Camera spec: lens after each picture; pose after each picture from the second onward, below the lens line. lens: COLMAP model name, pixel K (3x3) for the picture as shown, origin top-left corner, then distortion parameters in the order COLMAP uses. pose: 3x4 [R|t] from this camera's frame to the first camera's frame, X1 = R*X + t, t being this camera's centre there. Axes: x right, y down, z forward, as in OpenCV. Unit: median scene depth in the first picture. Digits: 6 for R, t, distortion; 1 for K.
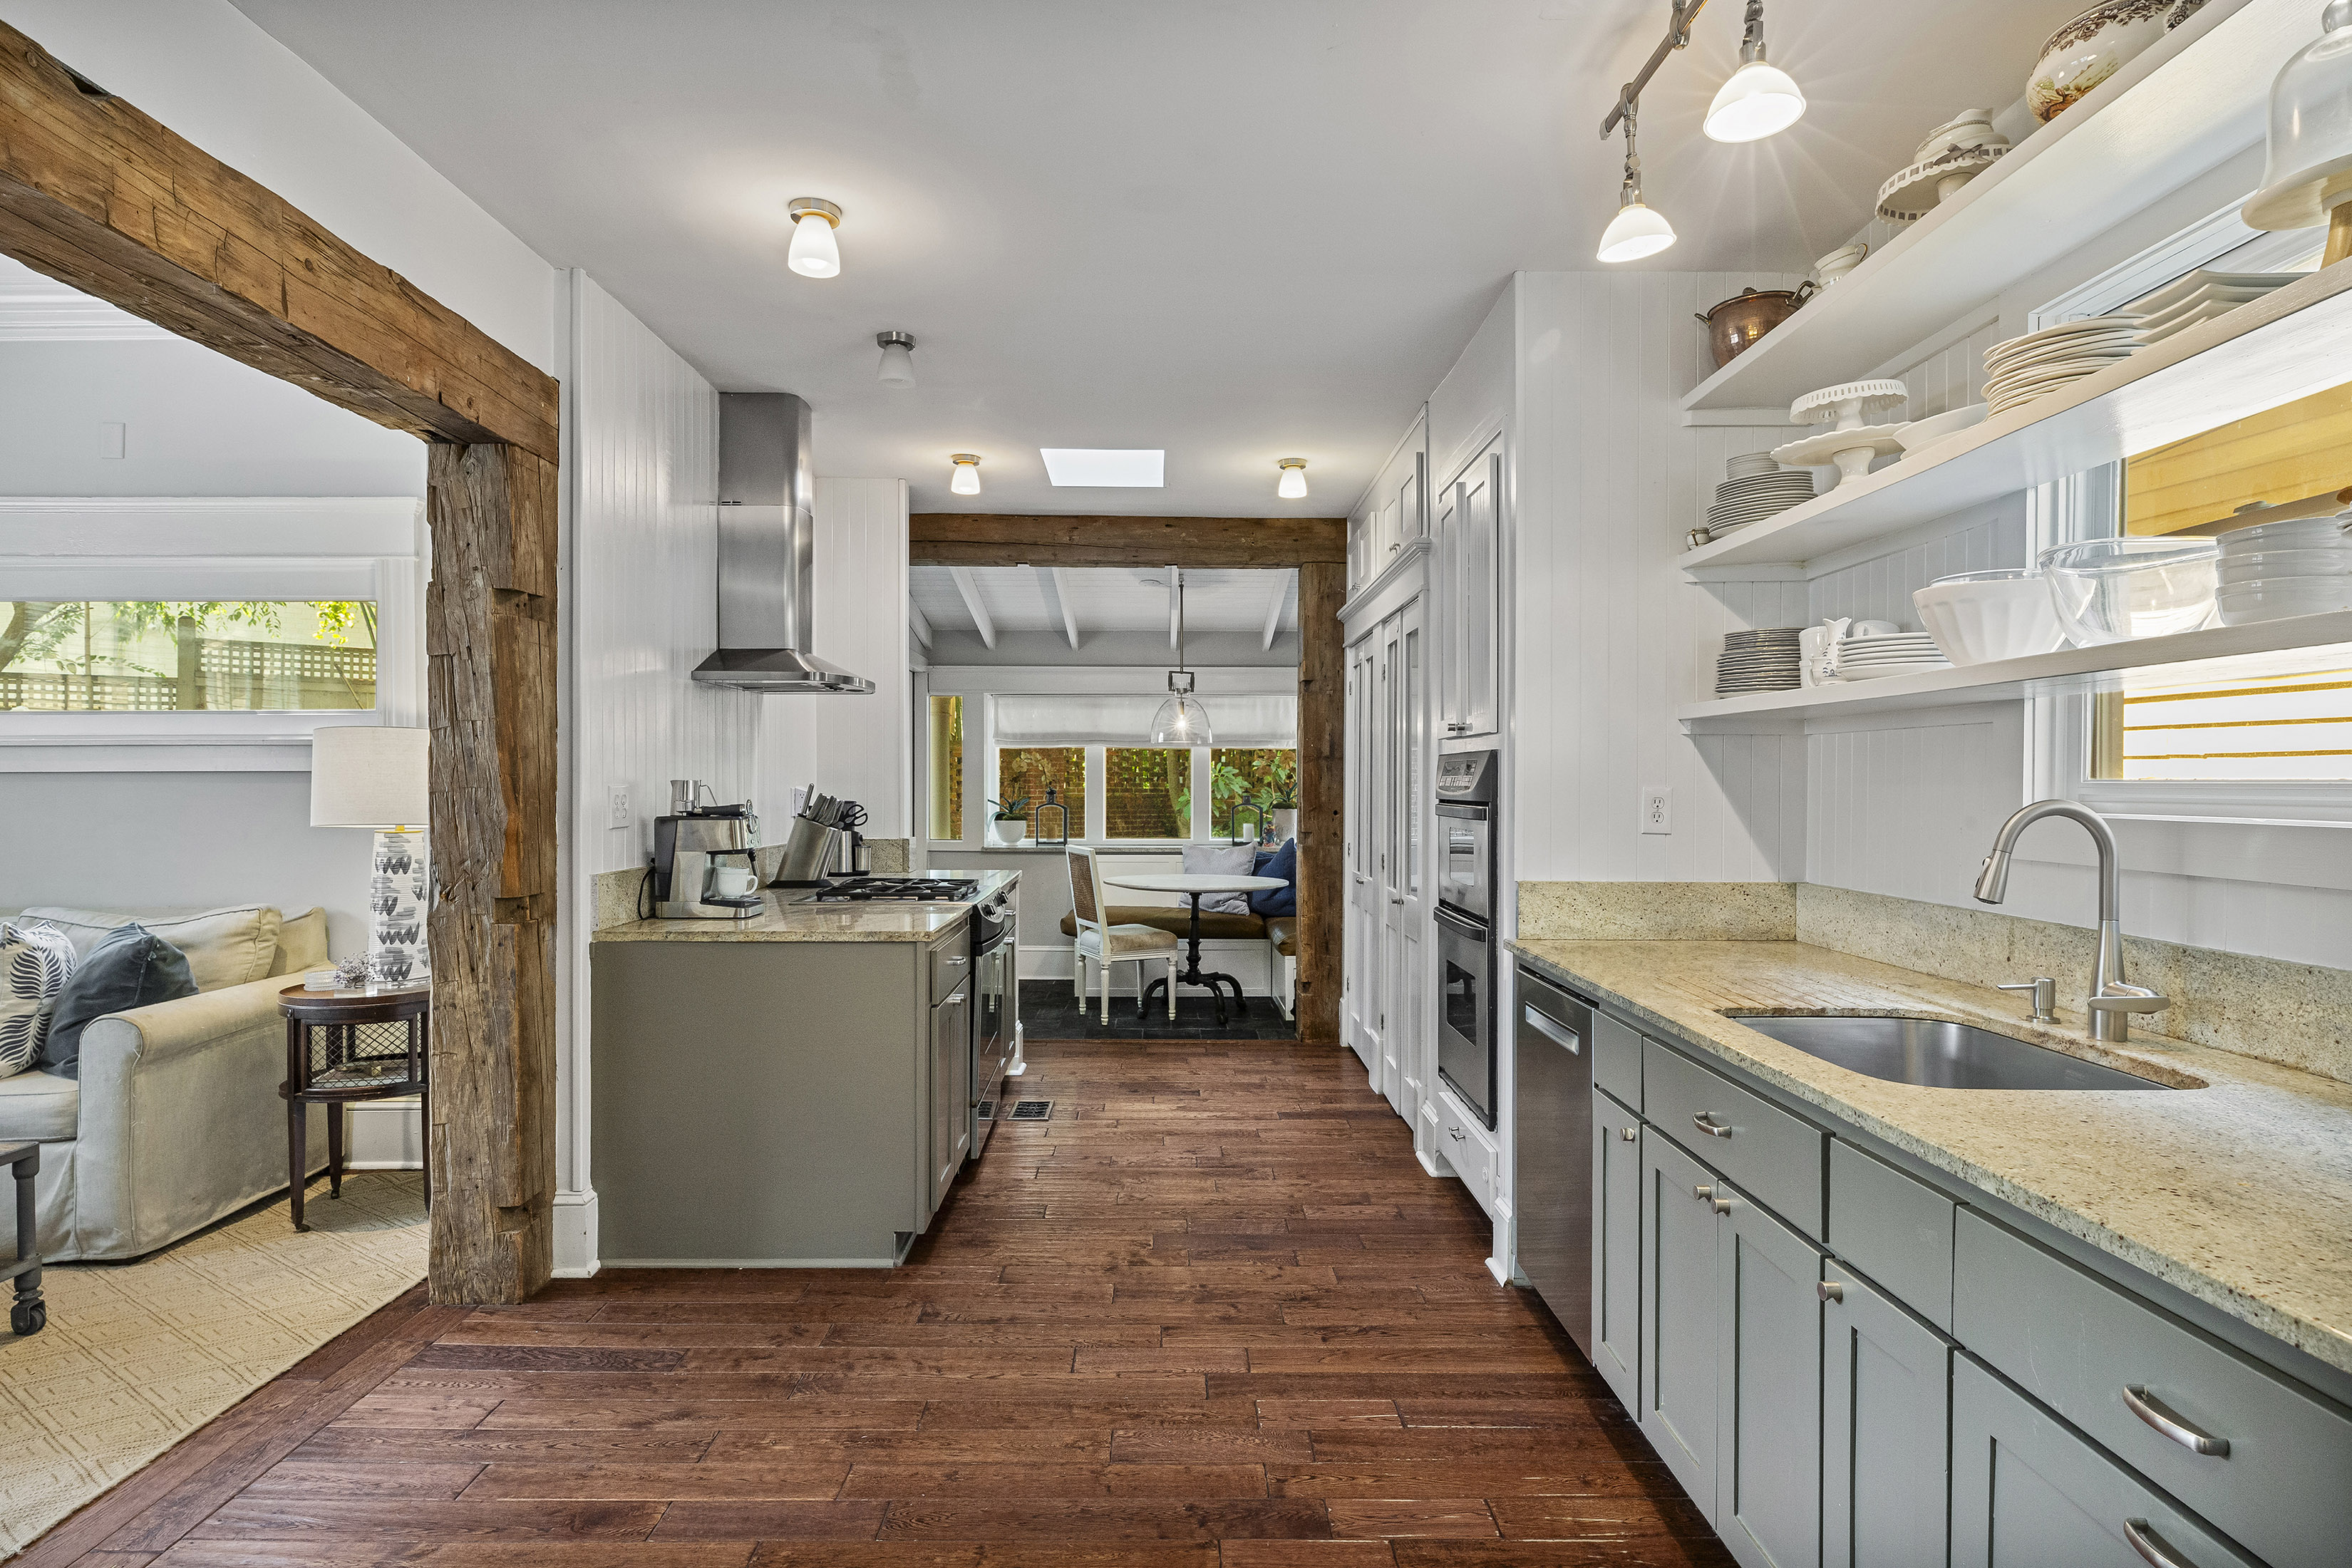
lens RADIAL K [[1256.7, 0, 1176.0], [0, 1256.7, 784.0], [0, 0, 1]] dist [0.003280, 0.000753]
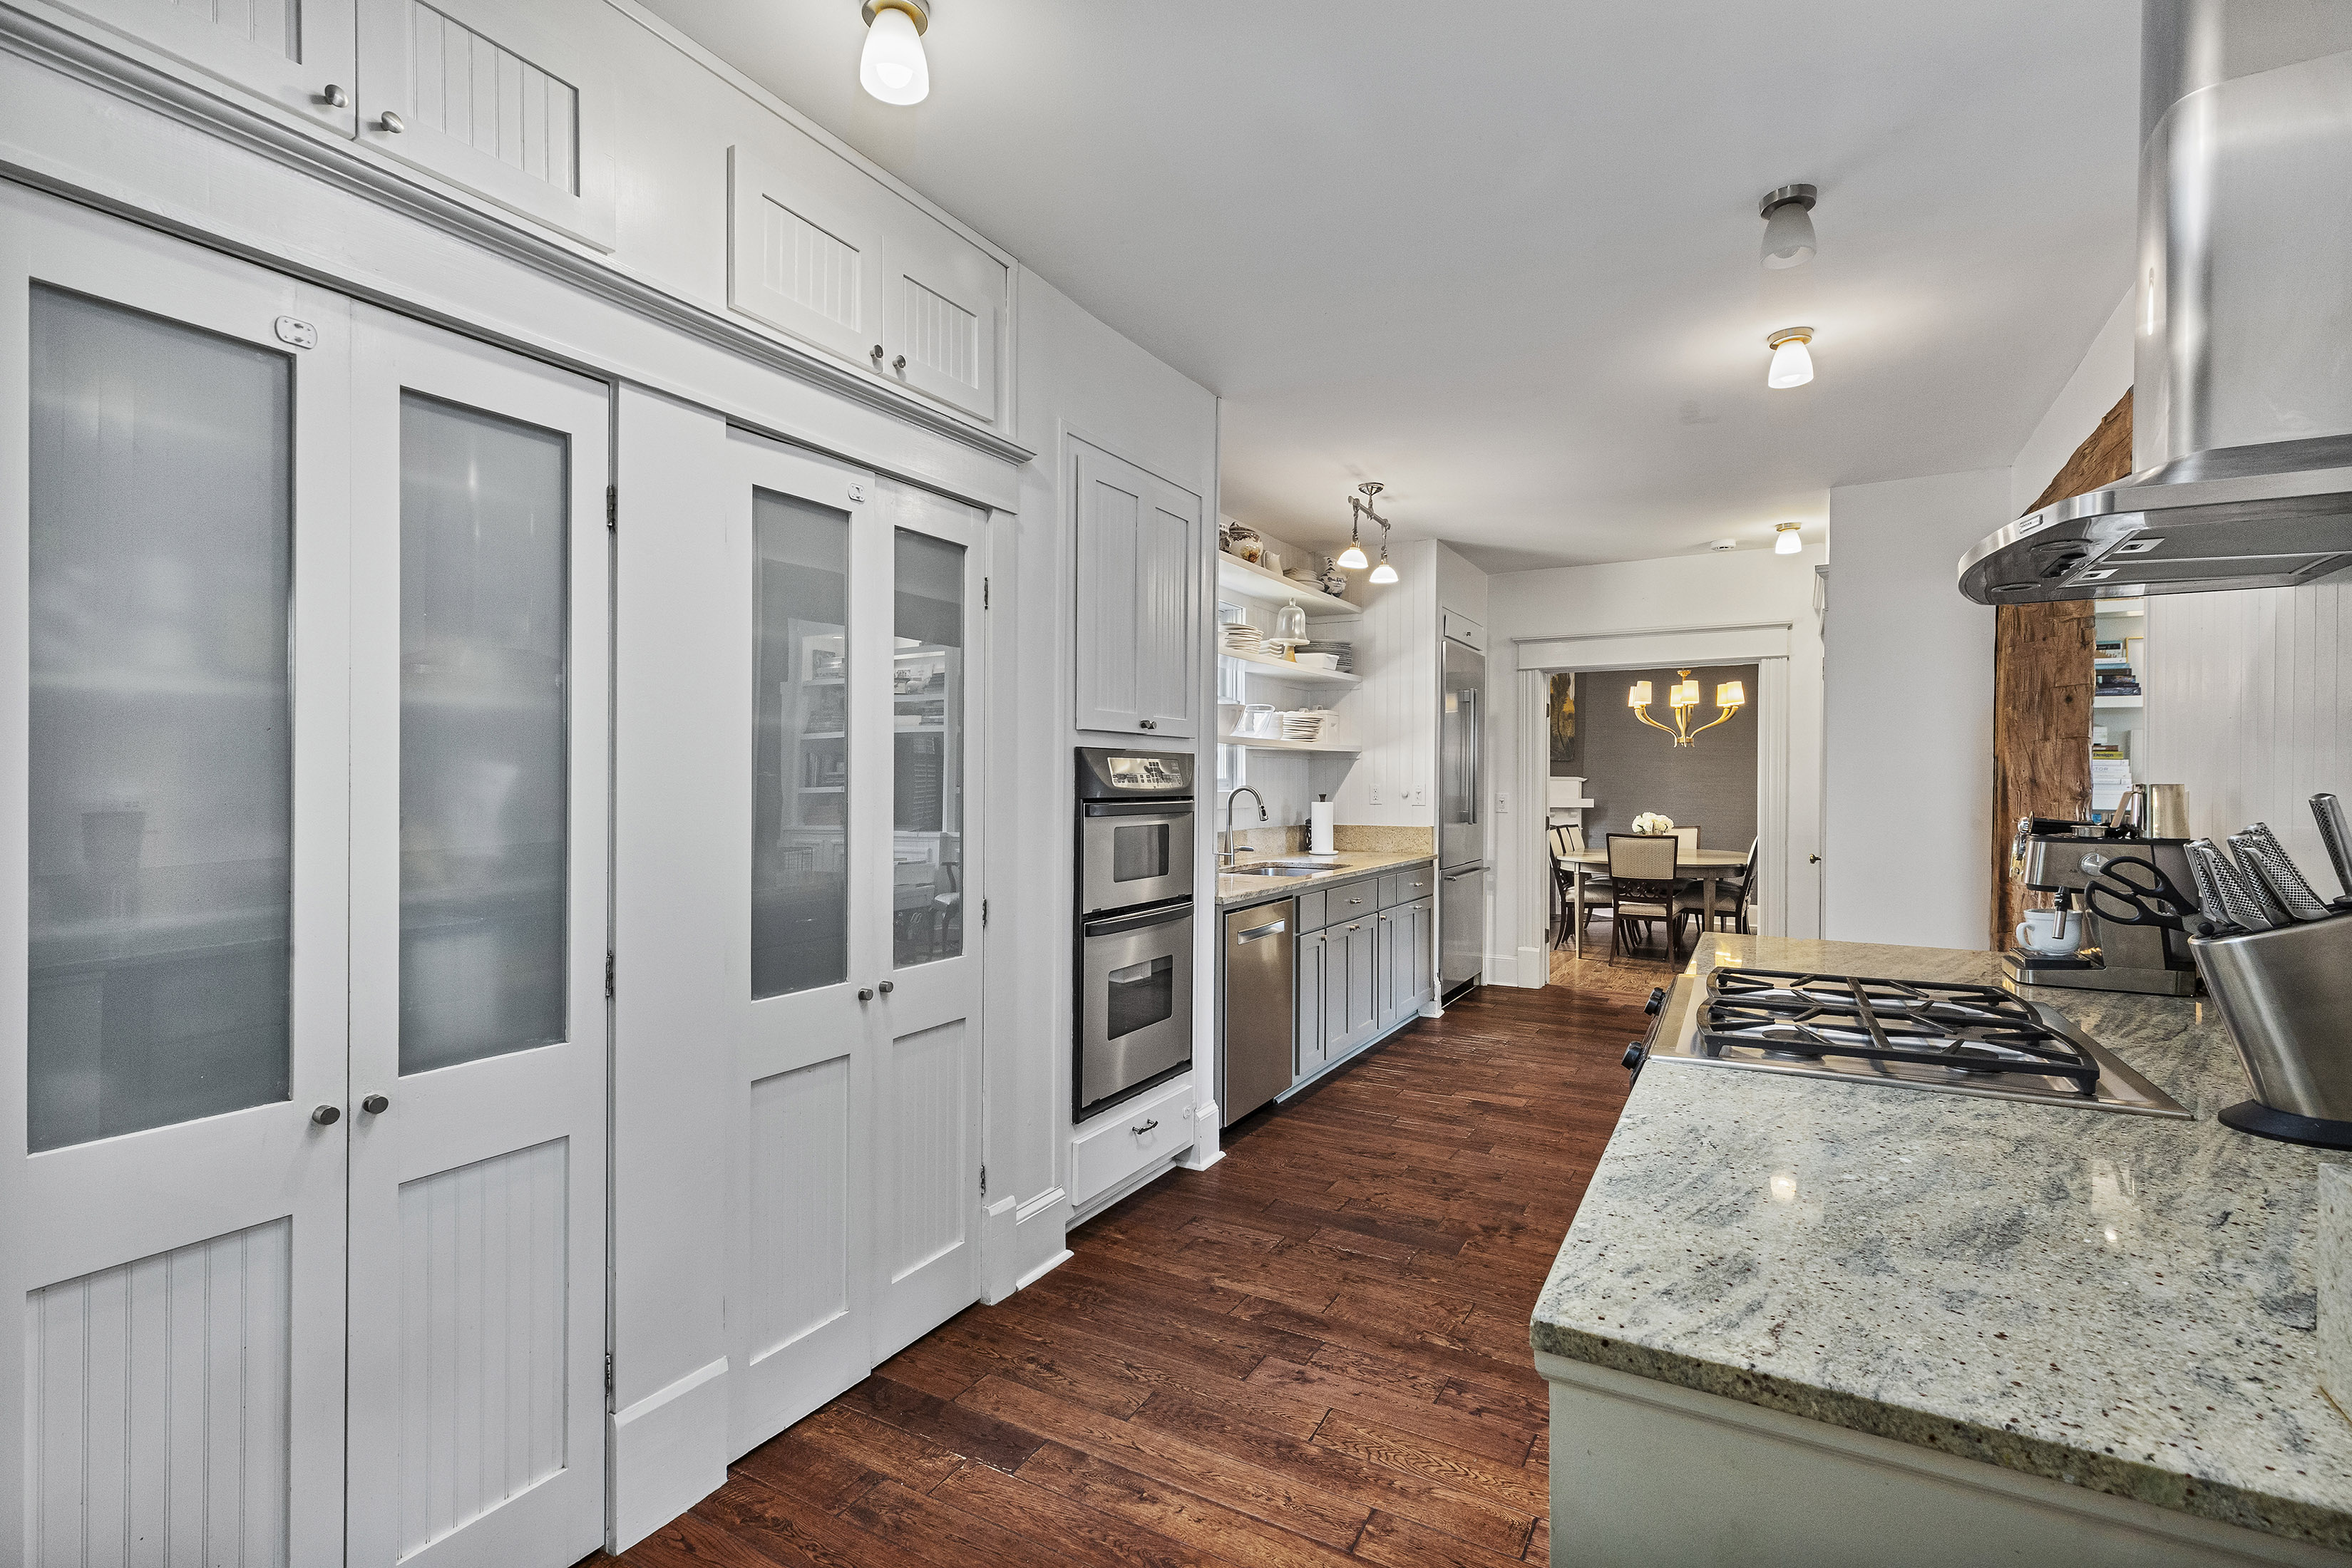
lens RADIAL K [[1081.5, 0, 1176.0], [0, 1081.5, 784.0], [0, 0, 1]] dist [0.000117, -0.000005]
pose [[-0.865305, -0.009817, 0.501150, -0.181002], [-0.006019, 0.999940, 0.009195, -0.005283], [-0.501210, 0.004940, -0.865312, 1.356939]]
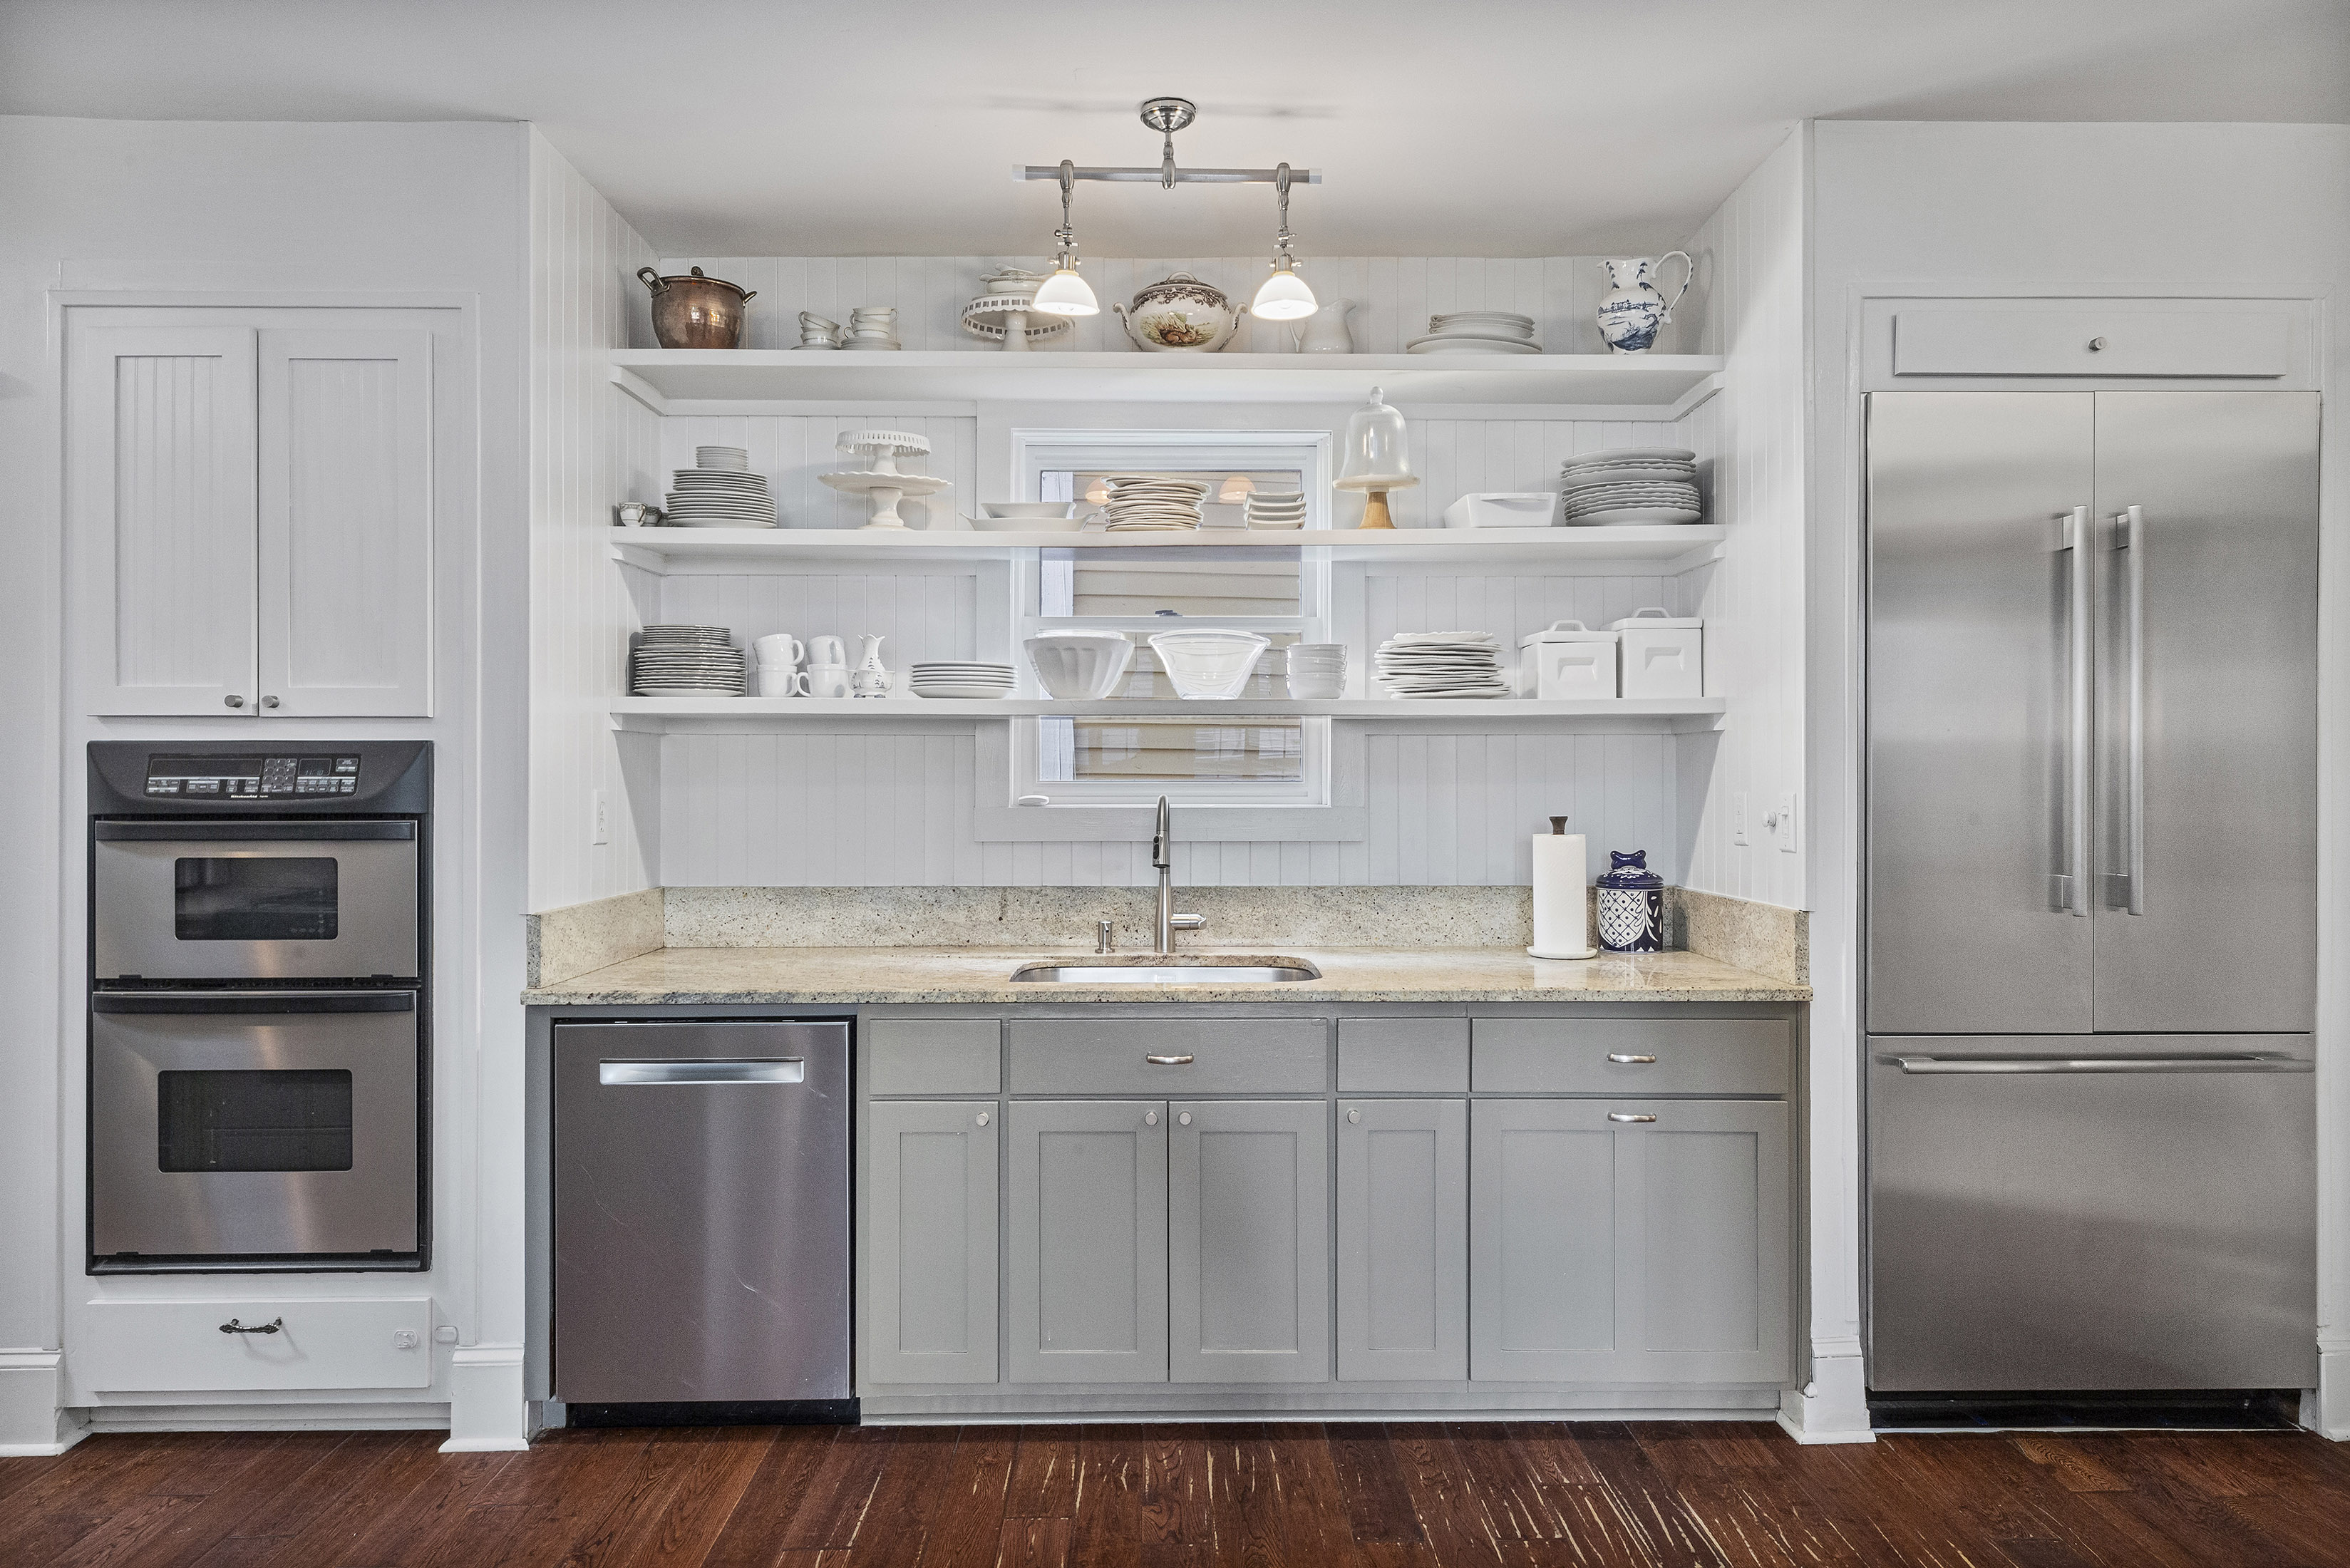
lens RADIAL K [[1446.3, 0, 1174.8], [0, 1446.3, 772.3], [0, 0, 1]] dist [0.006988, 0.000140]
pose [[-0.006551, 0.000026, 0.999979, -0.415847], [0.003728, 0.999993, -0.000002, -0.006020], [-0.999972, 0.003728, -0.006551, 0.410311]]
